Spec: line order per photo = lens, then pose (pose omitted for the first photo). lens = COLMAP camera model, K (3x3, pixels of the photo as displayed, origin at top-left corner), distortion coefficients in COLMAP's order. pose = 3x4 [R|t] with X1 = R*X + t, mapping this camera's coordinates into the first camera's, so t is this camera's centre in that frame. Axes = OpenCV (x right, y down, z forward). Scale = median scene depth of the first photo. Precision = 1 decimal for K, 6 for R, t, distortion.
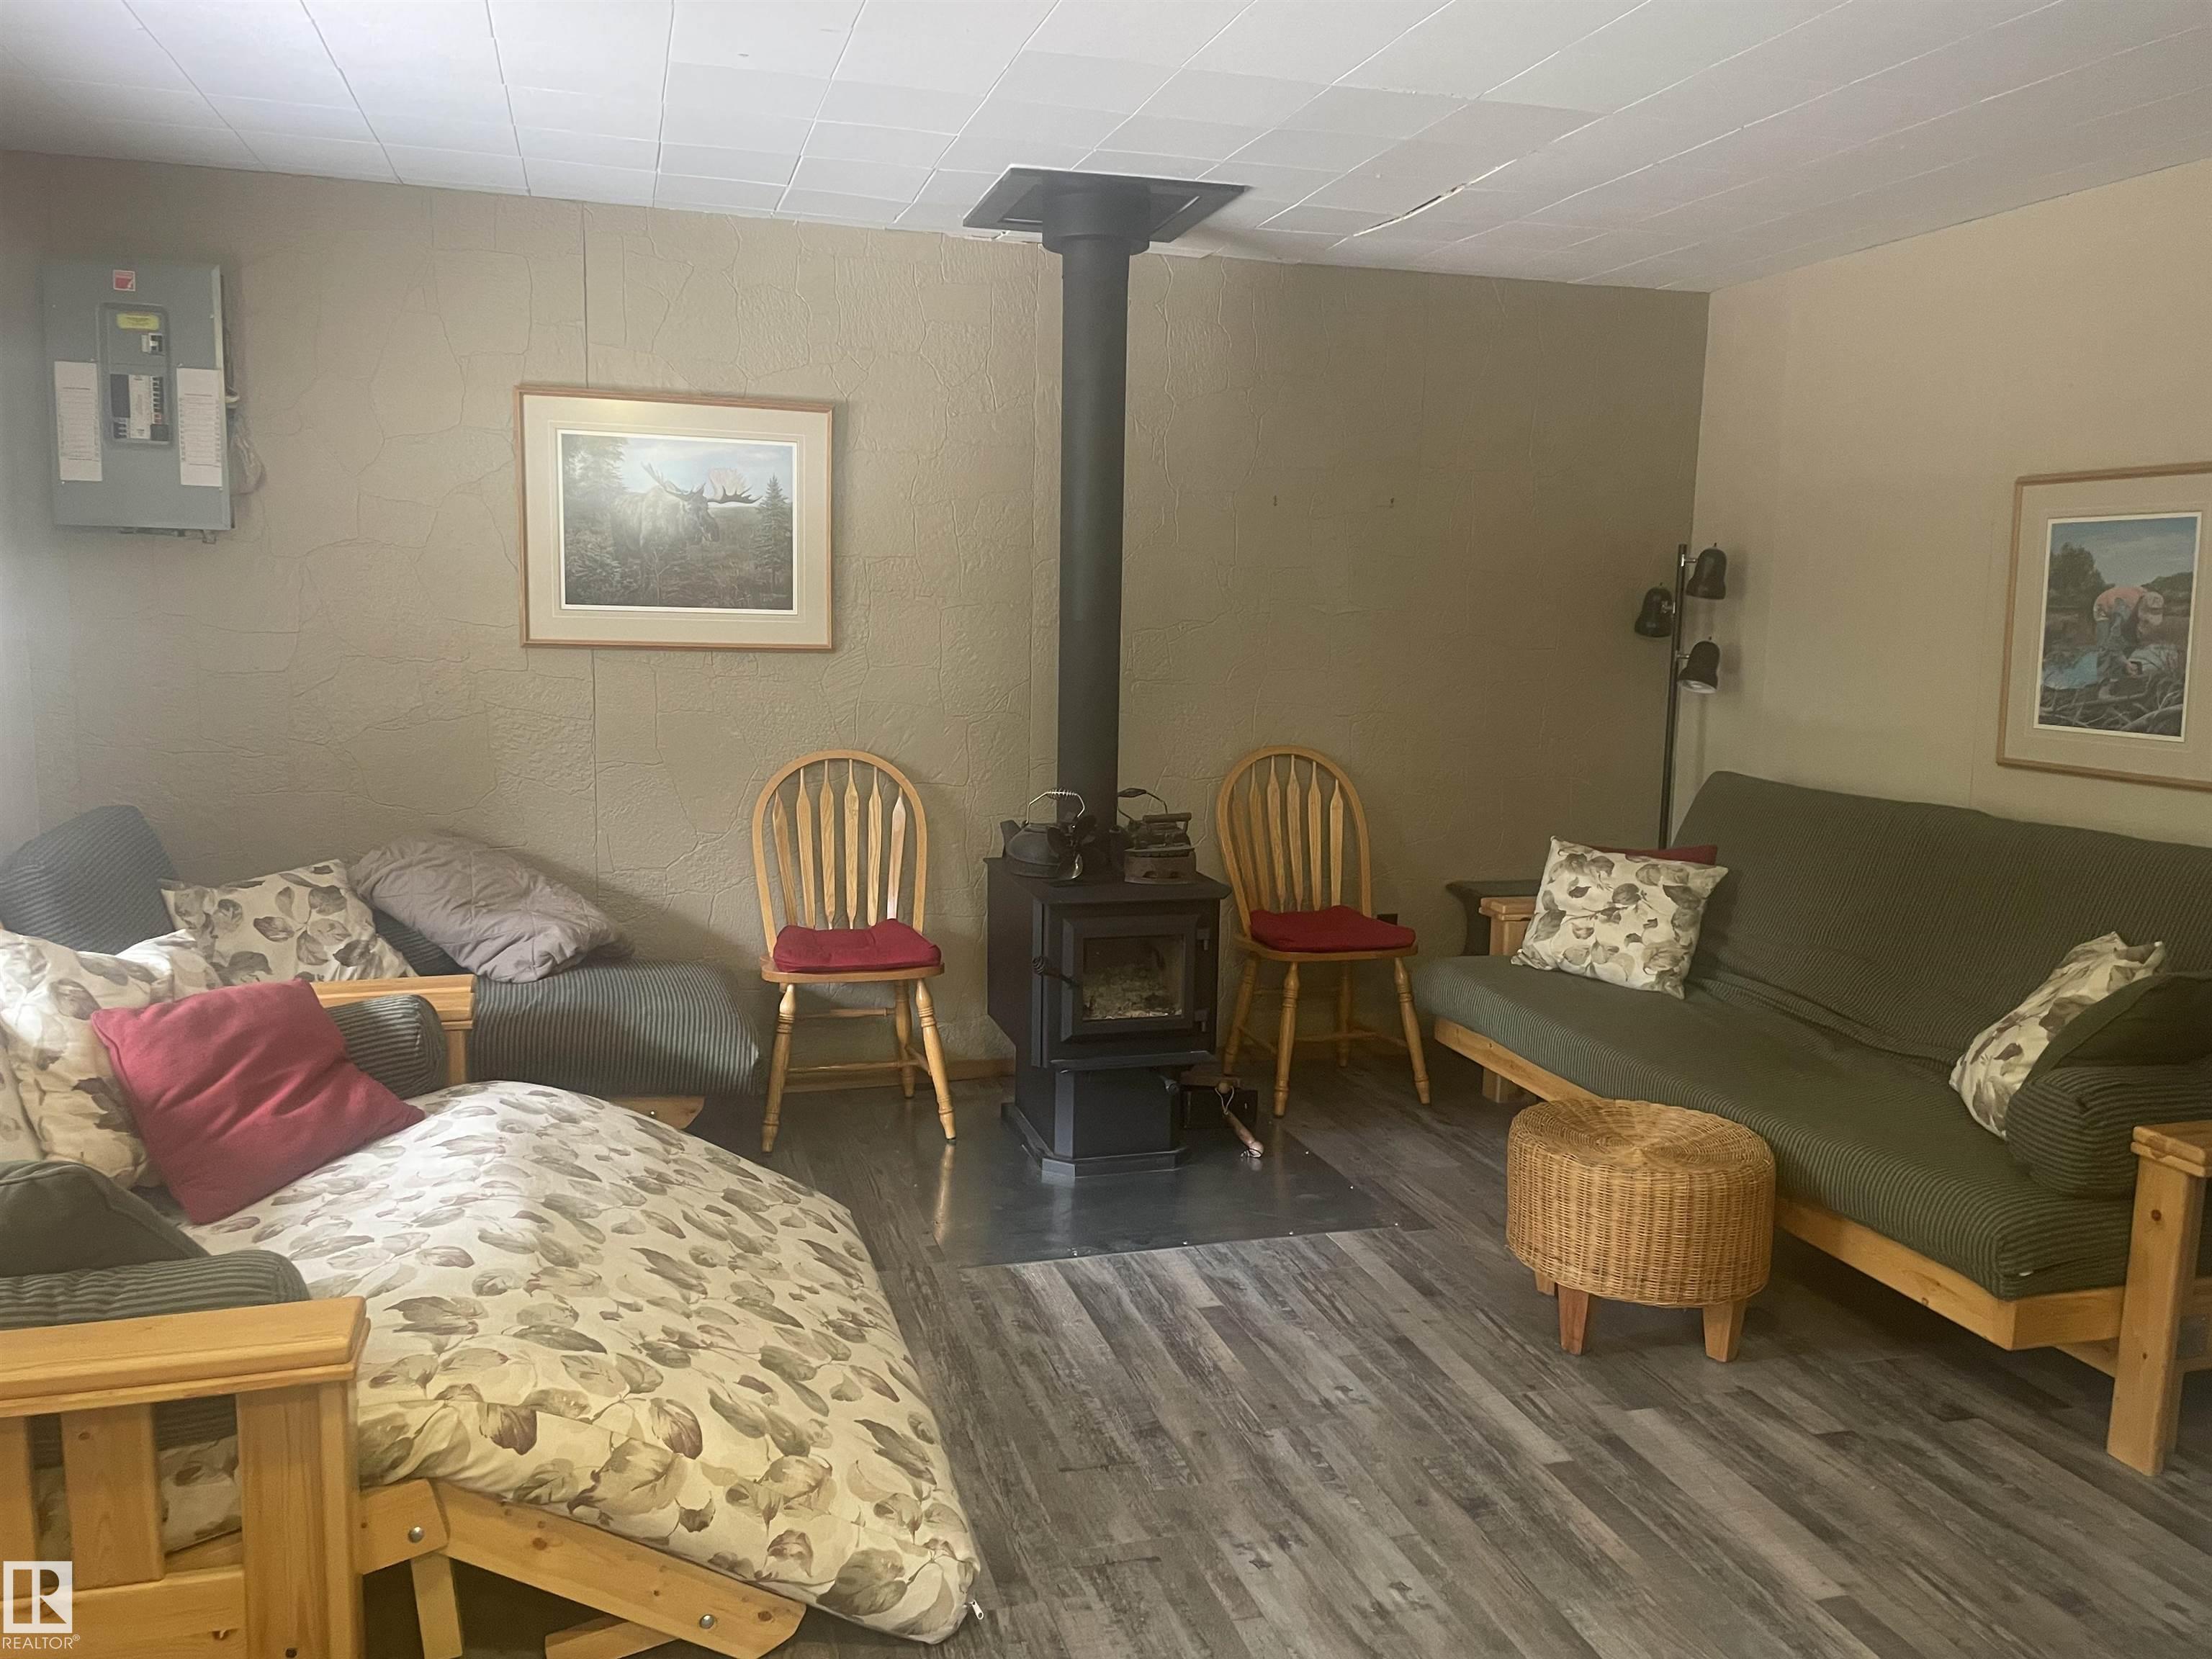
lens RADIAL K [[1677.6, 0, 1090.1], [0, 1677.6, 880.0], [0, 0, 1]] dist [0.078341, -0.092131]
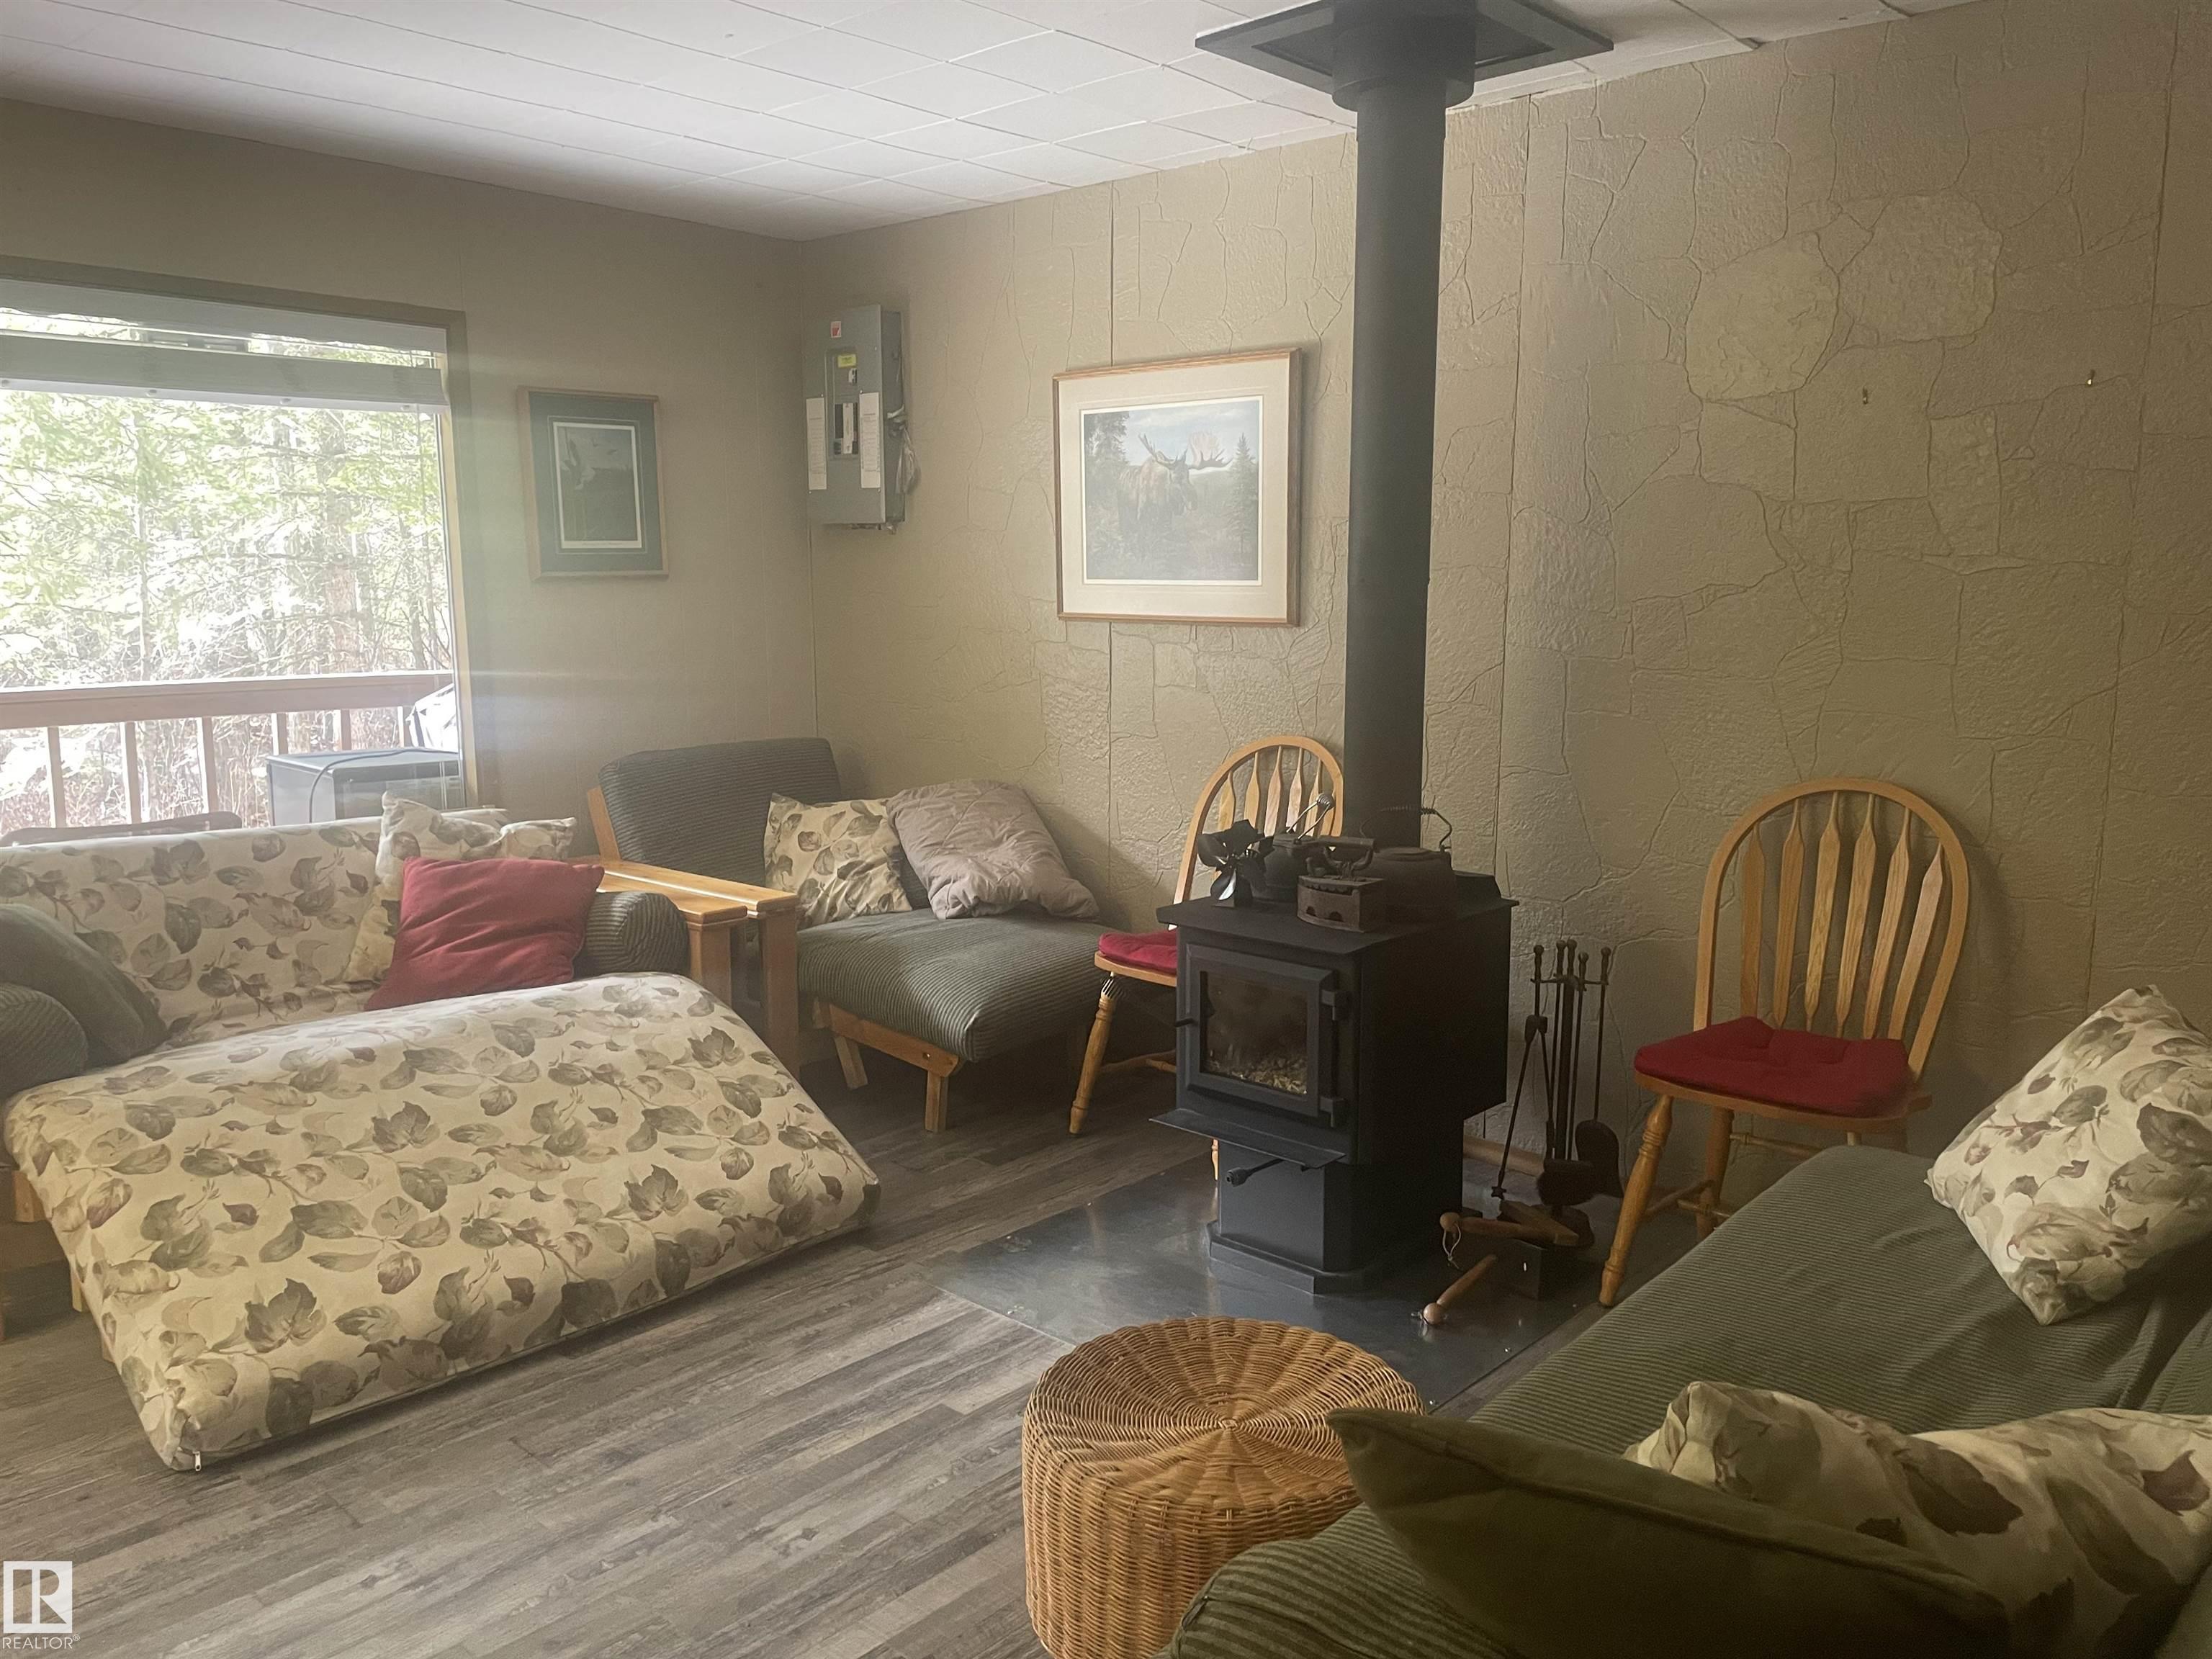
lens RADIAL K [[1677.6, 0, 1090.1], [0, 1677.6, 880.0], [0, 0, 1]] dist [0.078341, -0.092131]
pose [[0.511522, 0.137720, -0.848162, 0.815146], [-0.133346, 0.987837, 0.079979, -0.083546], [0.848860, 0.072188, 0.523665, 0.635057]]
